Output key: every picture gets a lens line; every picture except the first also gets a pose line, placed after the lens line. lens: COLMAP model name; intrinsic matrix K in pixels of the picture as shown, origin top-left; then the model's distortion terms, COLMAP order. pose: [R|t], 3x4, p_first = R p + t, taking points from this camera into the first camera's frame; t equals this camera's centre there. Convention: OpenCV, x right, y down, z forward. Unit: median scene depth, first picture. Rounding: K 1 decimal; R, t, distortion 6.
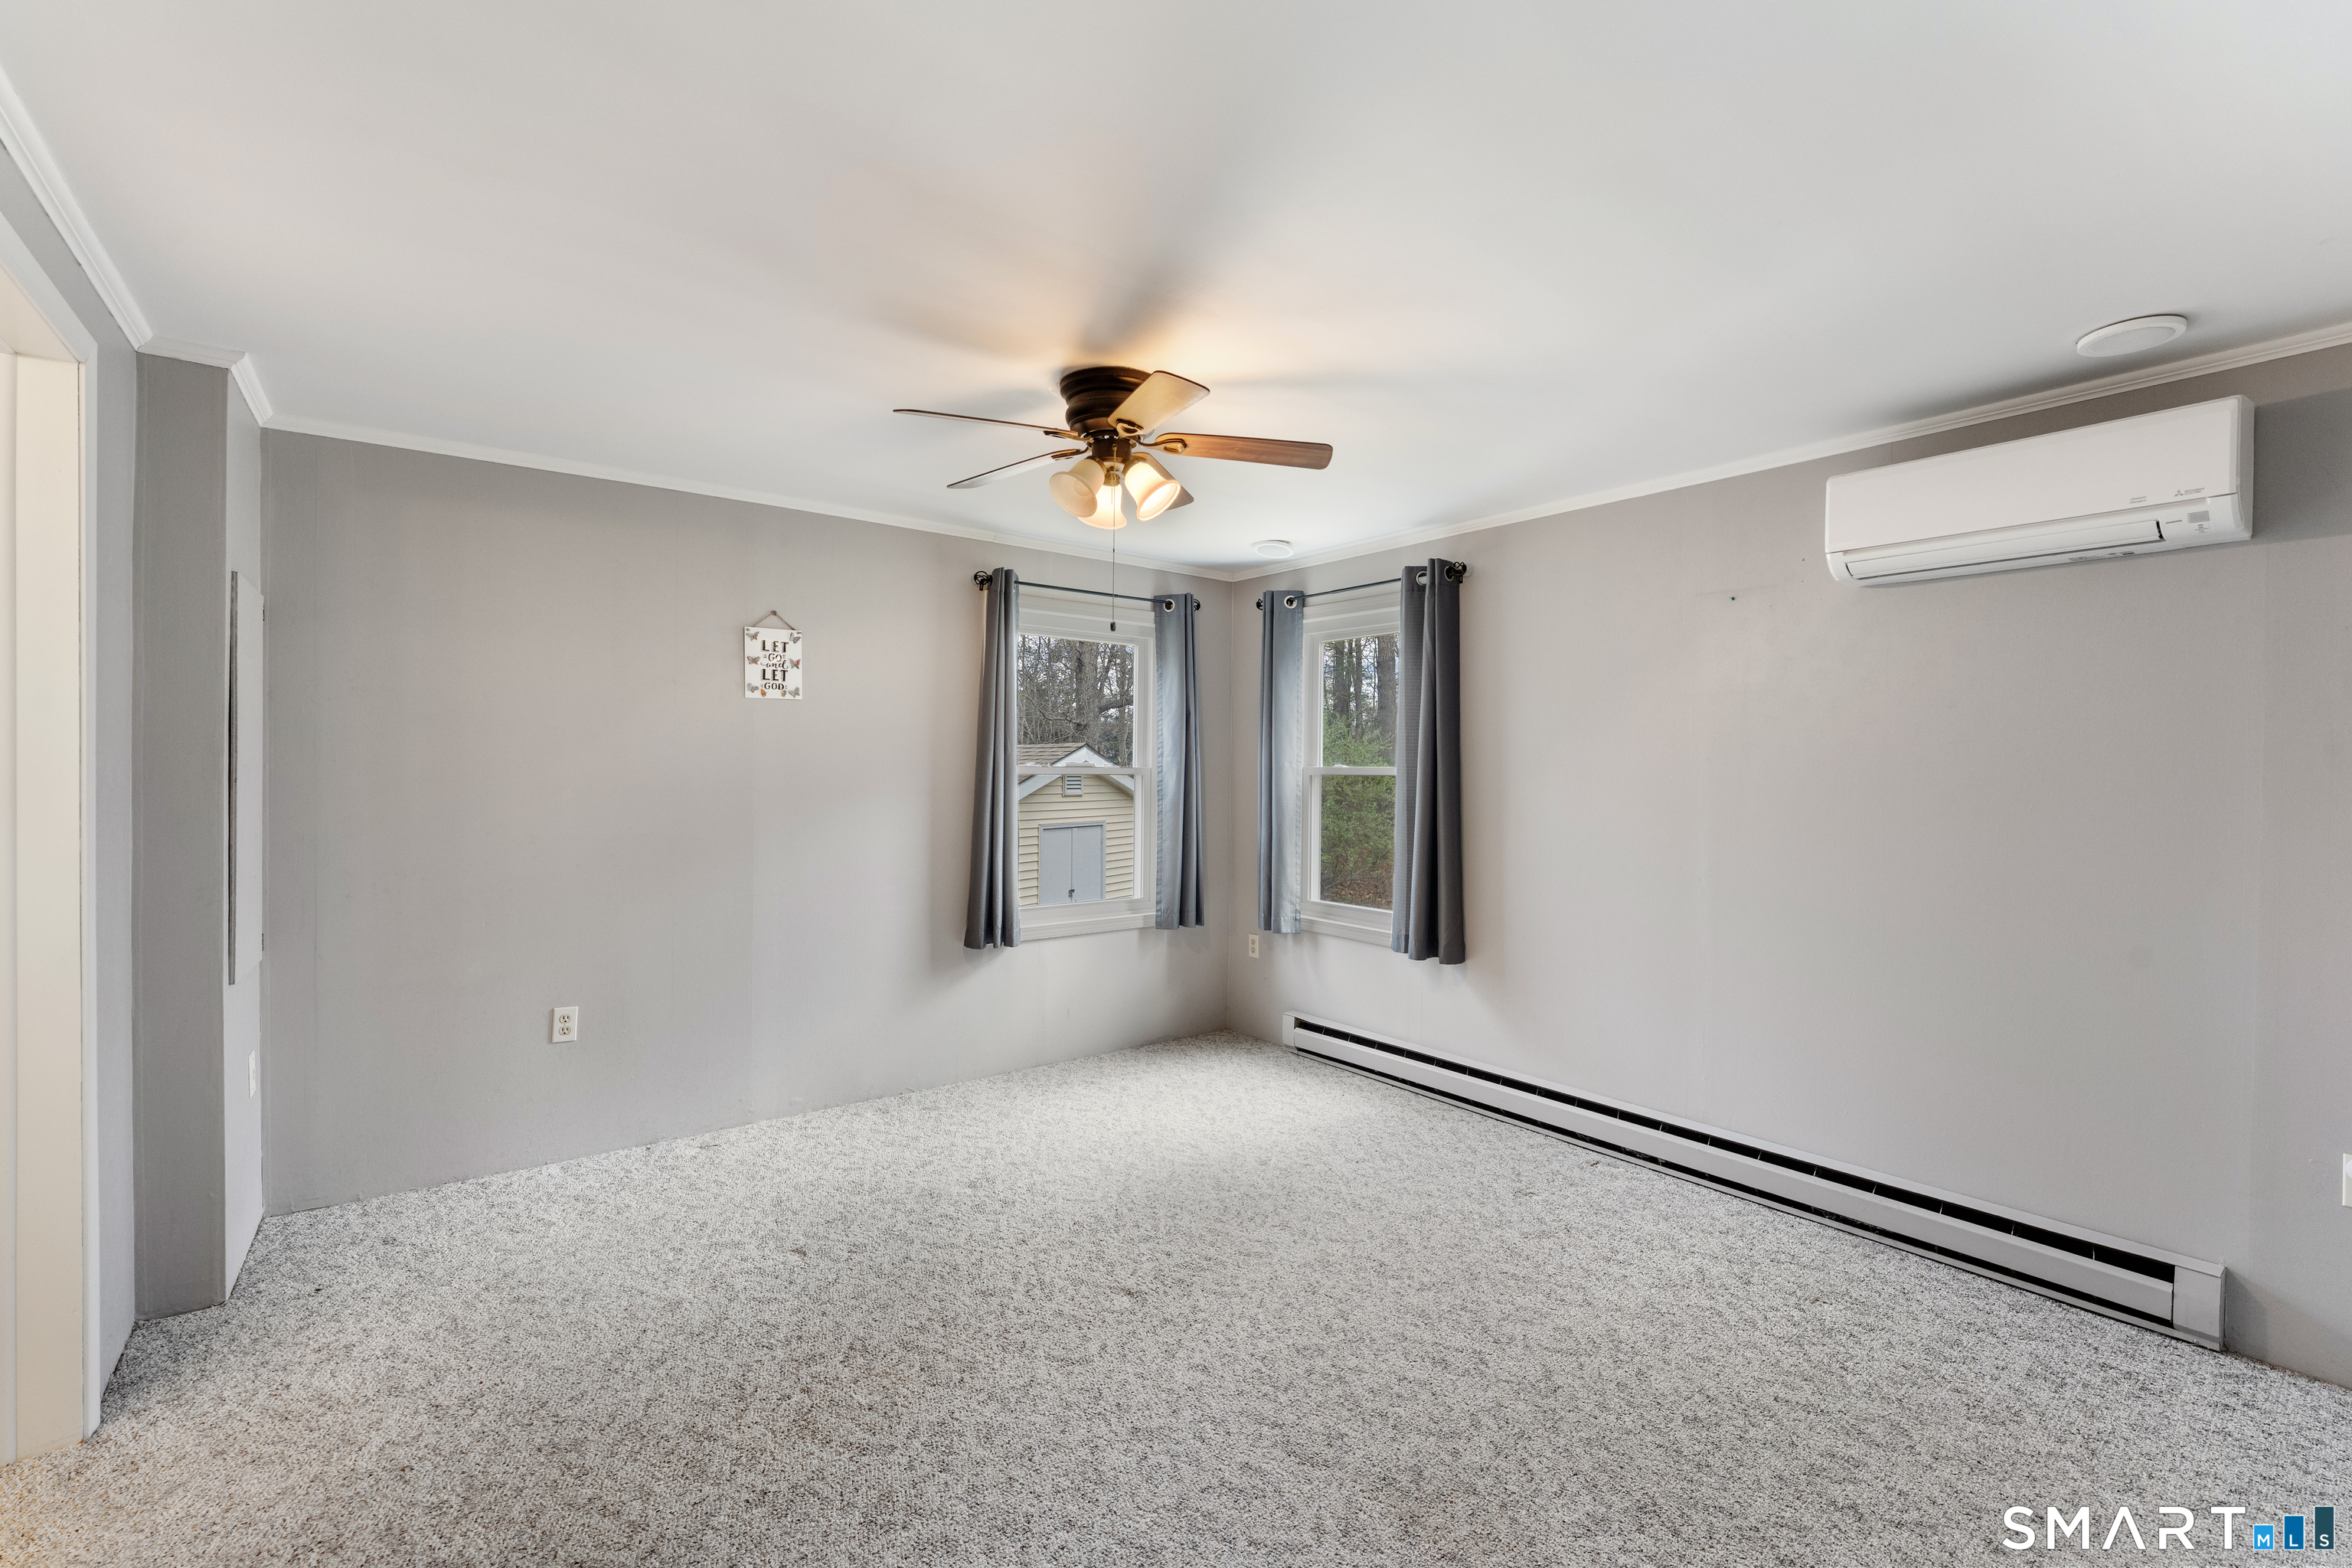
lens RADIAL K [[1023.7, 0, 1173.1], [0, 1023.7, 772.5], [0, 0, 1]] dist [-0.003068, -0.000046]
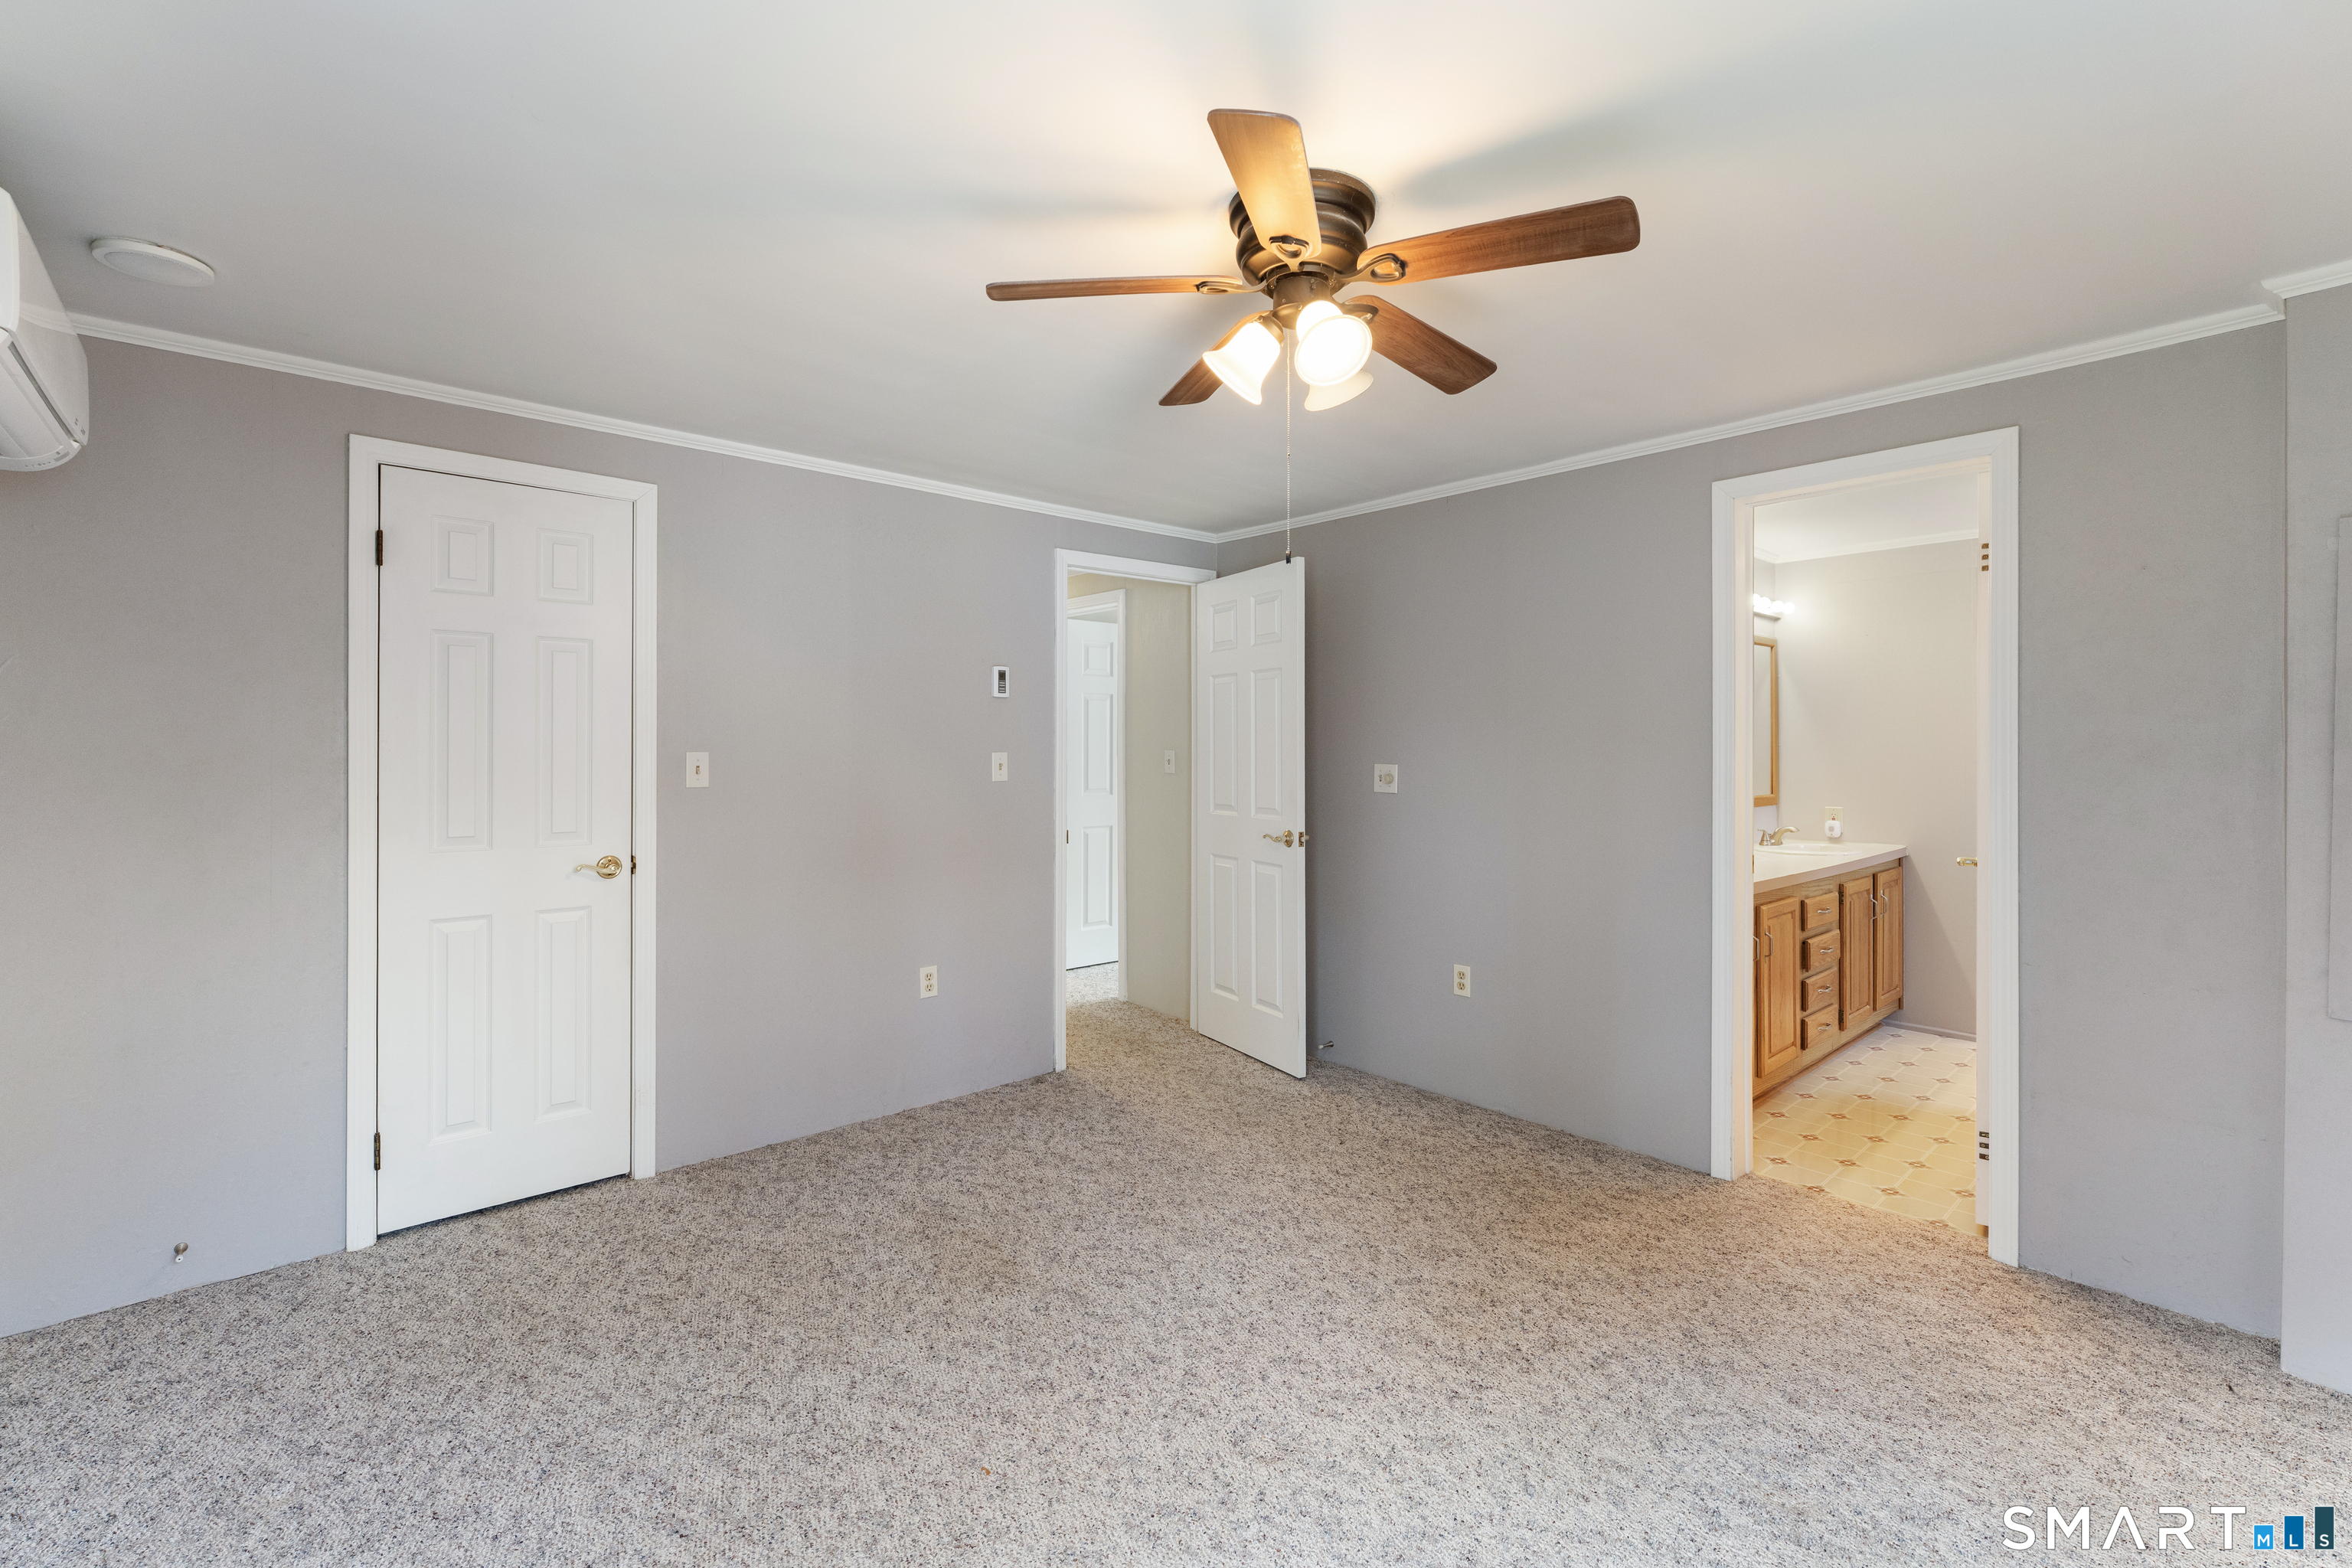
lens RADIAL K [[1023.7, 0, 1157.7], [0, 1023.7, 765.0], [0, 0, 1]] dist [-0.003068, -0.000046]
pose [[-0.998566, -0.009501, -0.052682, 0.085488], [-0.010458, 0.999785, 0.017913, -0.003265], [0.052500, 0.018438, -0.998451, 2.014021]]
